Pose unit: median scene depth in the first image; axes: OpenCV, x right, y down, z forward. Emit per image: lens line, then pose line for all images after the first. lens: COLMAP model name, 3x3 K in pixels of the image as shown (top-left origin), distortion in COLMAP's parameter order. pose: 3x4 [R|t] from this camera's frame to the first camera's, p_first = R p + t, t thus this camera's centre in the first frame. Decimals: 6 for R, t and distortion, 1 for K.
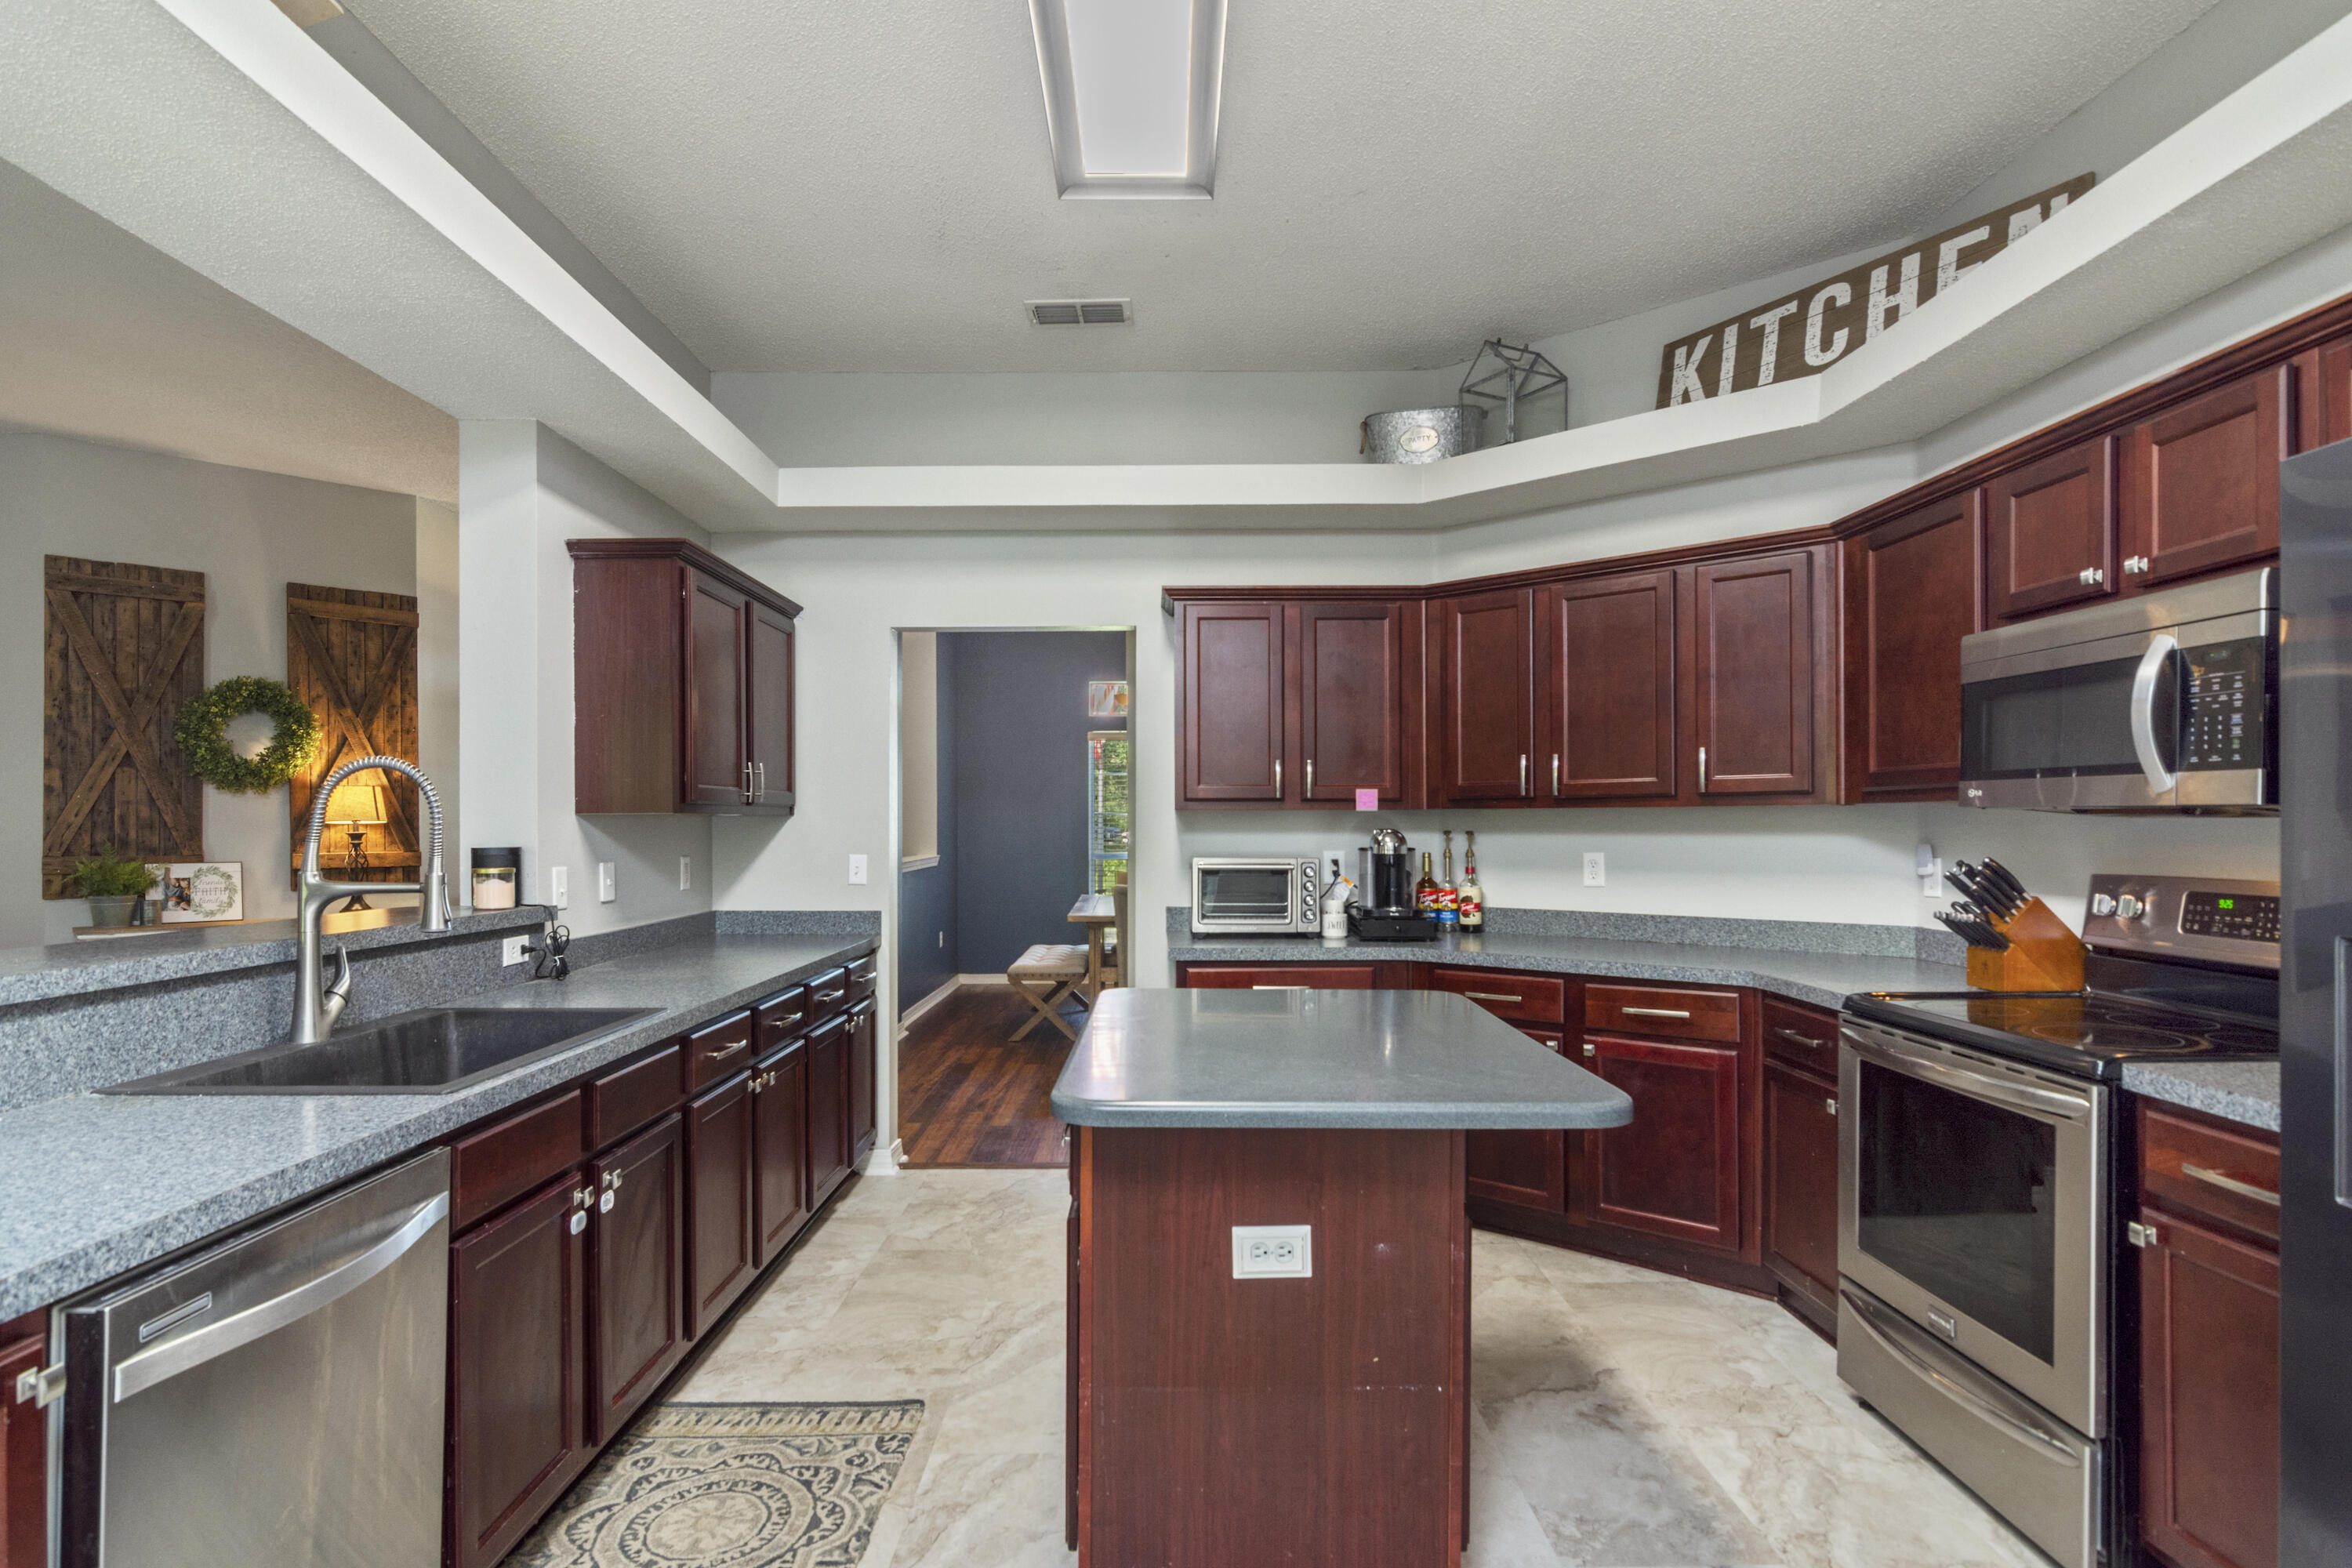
lens RADIAL K [[1188.2, 0, 1173.3], [0, 1188.2, 822.0], [0, 0, 1]] dist [-0.003694, 0.000078]
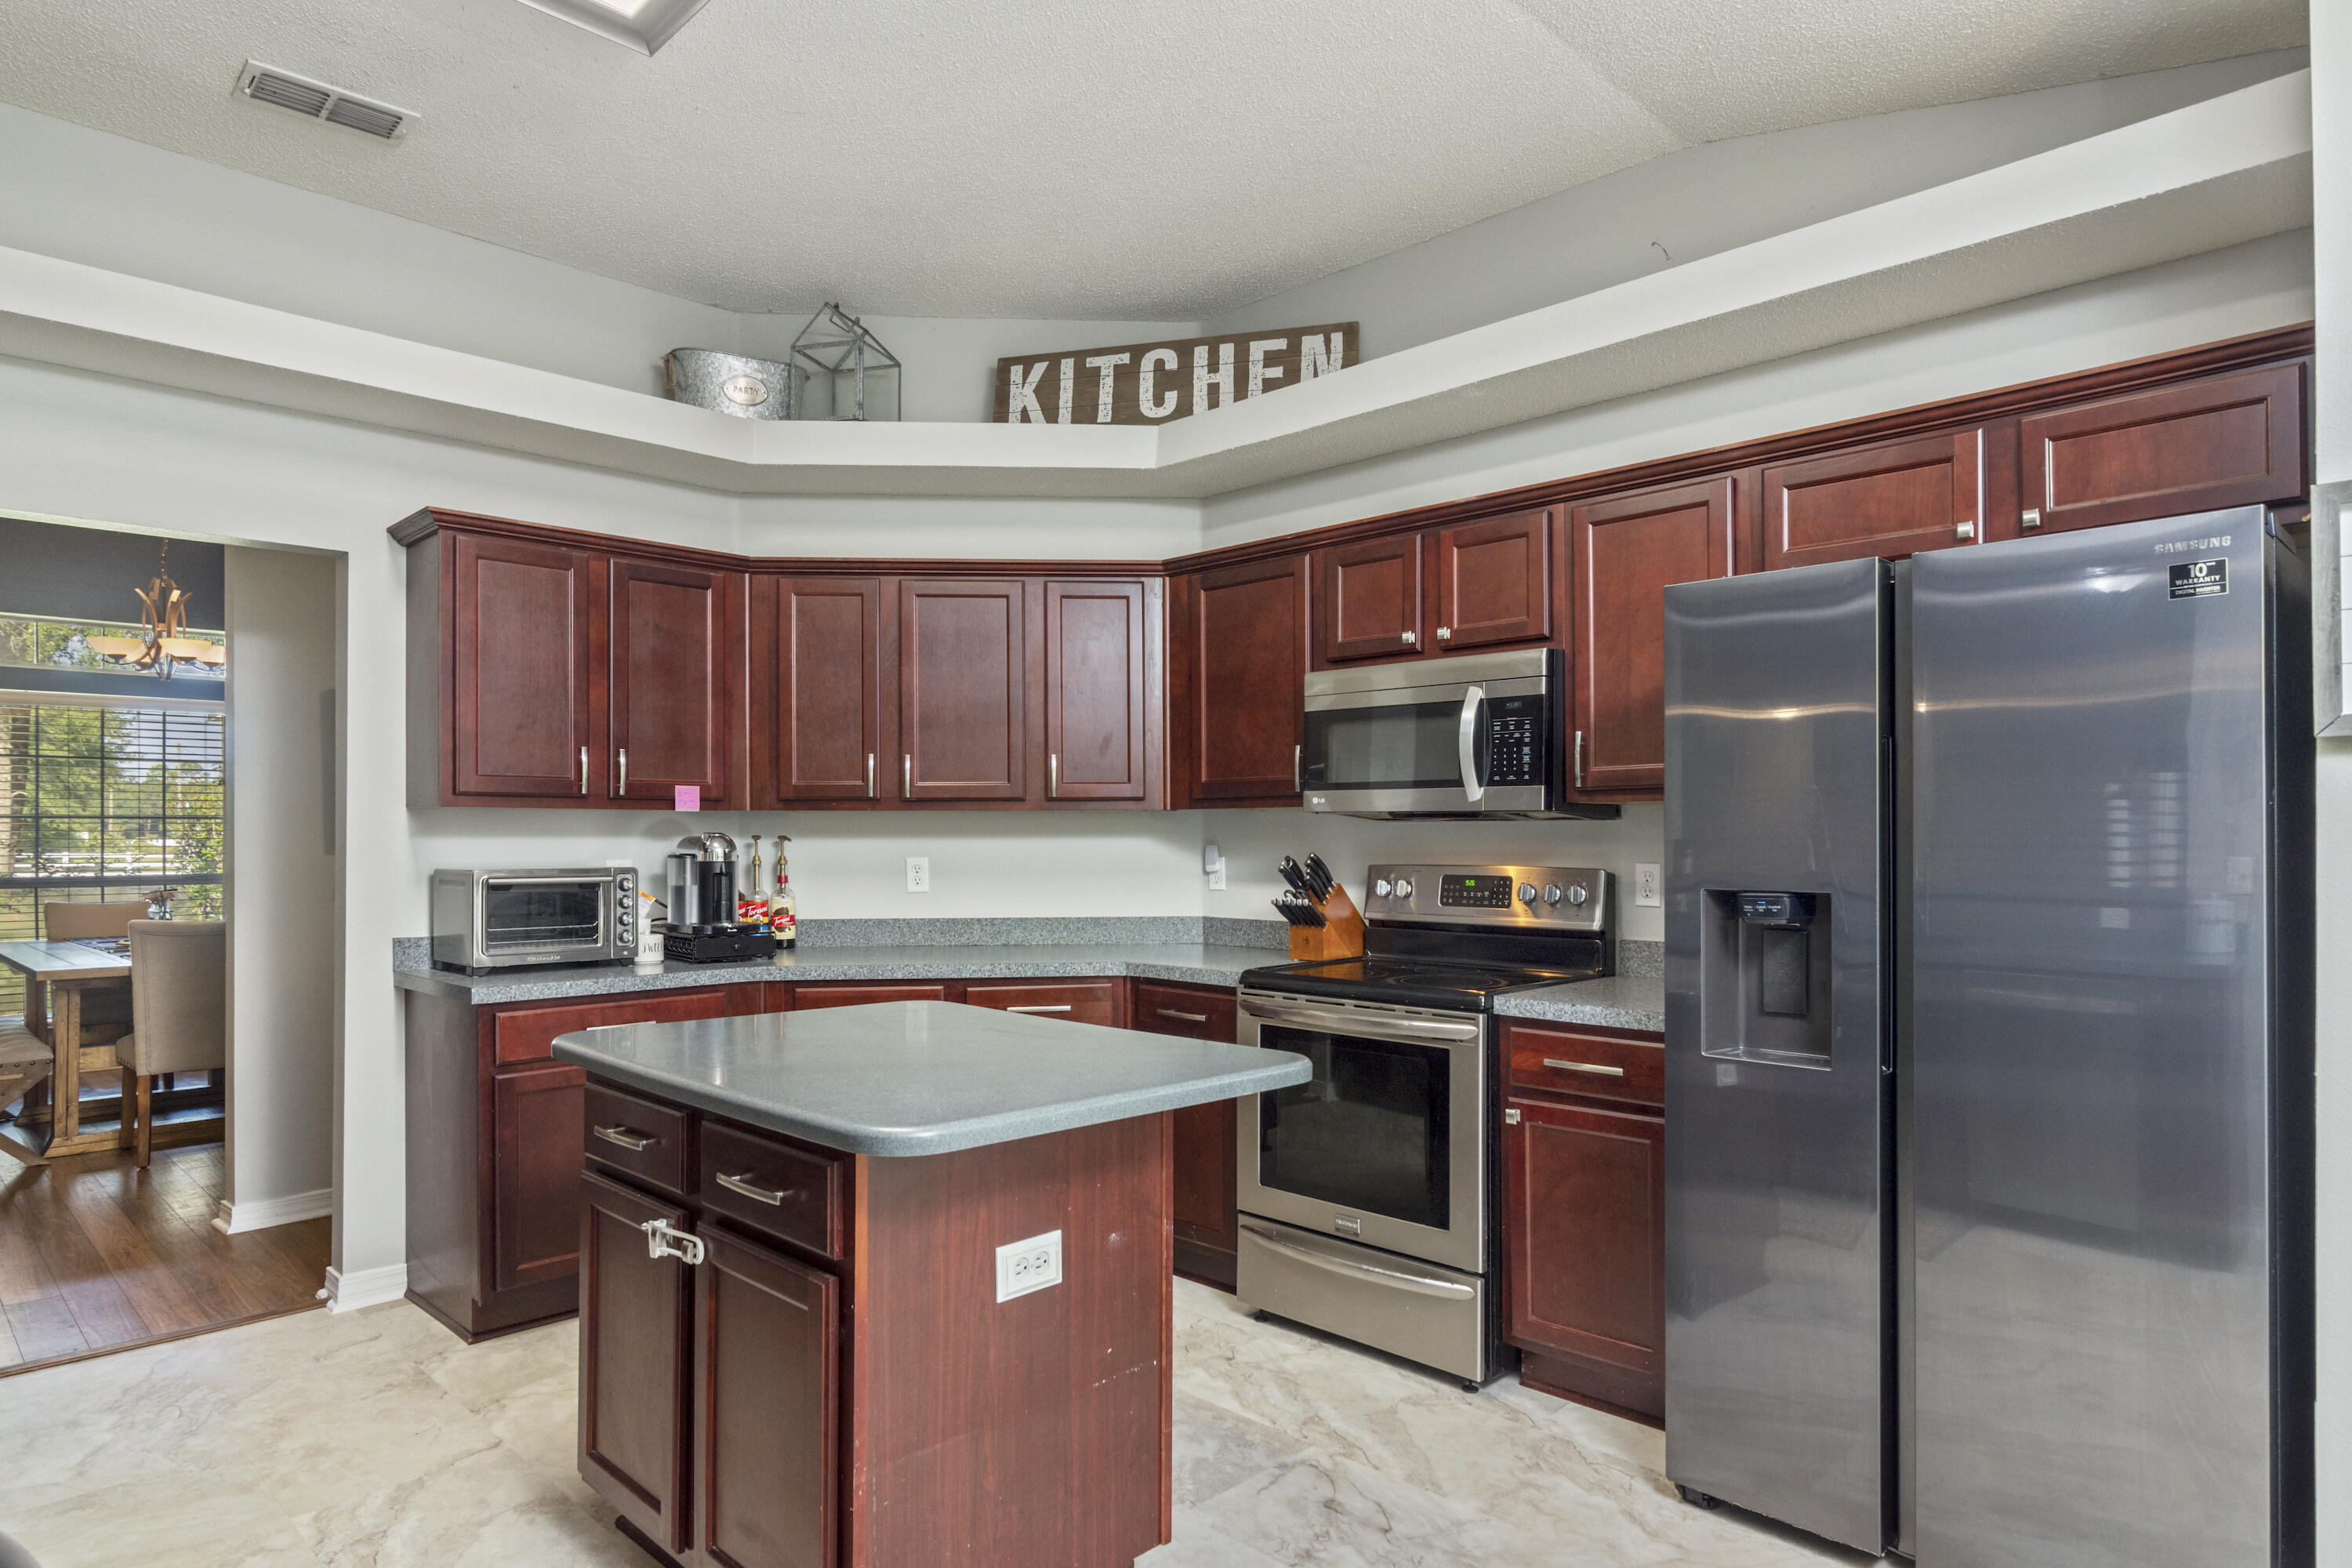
lens RADIAL K [[1343.7, 0, 1173.3], [0, 1343.7, 826.3], [0, 0, 1]] dist [0.004380, -0.000548]
pose [[0.712025, 0.005769, 0.702131, -0.404352], [-0.000490, 0.999970, -0.007719, 0.012975], [-0.702154, 0.005152, 0.712006, 0.104028]]
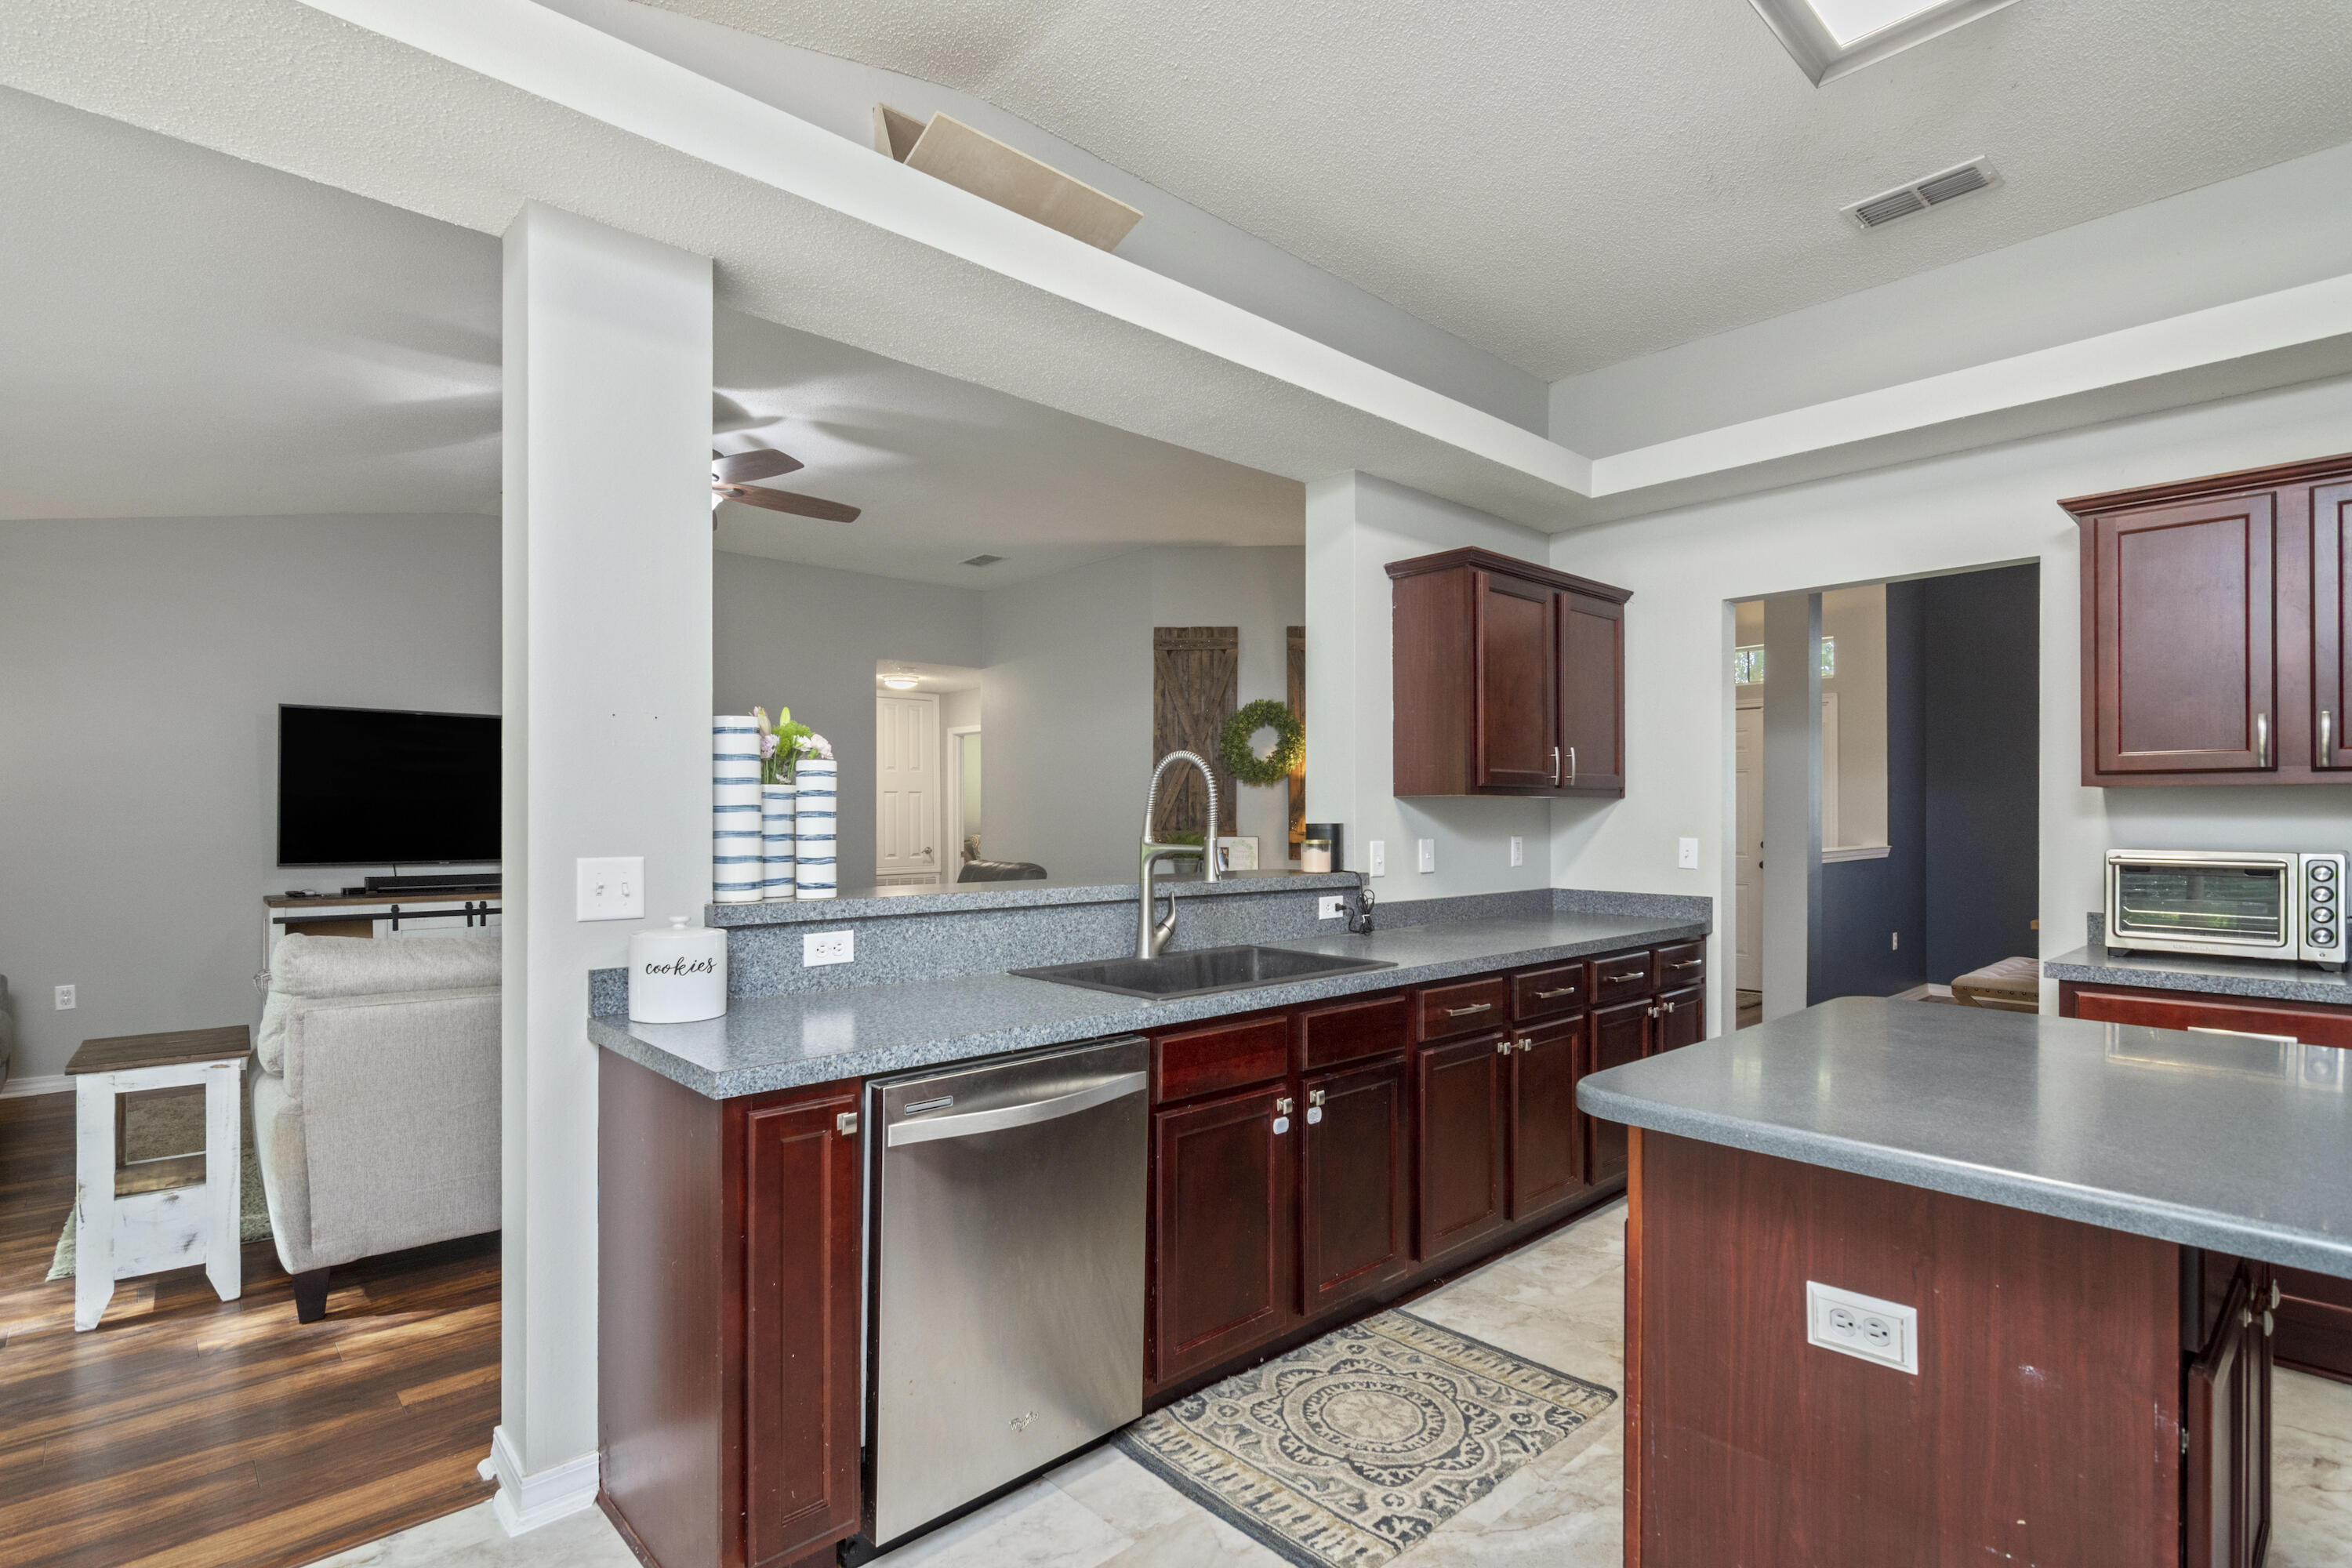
lens RADIAL K [[1144.8, 0, 1177.6], [0, 1144.8, 808.4], [0, 0, 1]] dist [-0.000872, 0.000473]
pose [[0.675979, -0.001281, -0.736920, 0.232252], [-0.001715, 0.999993, -0.003311, 0.011438], [0.736919, 0.003502, 0.675972, 0.095261]]
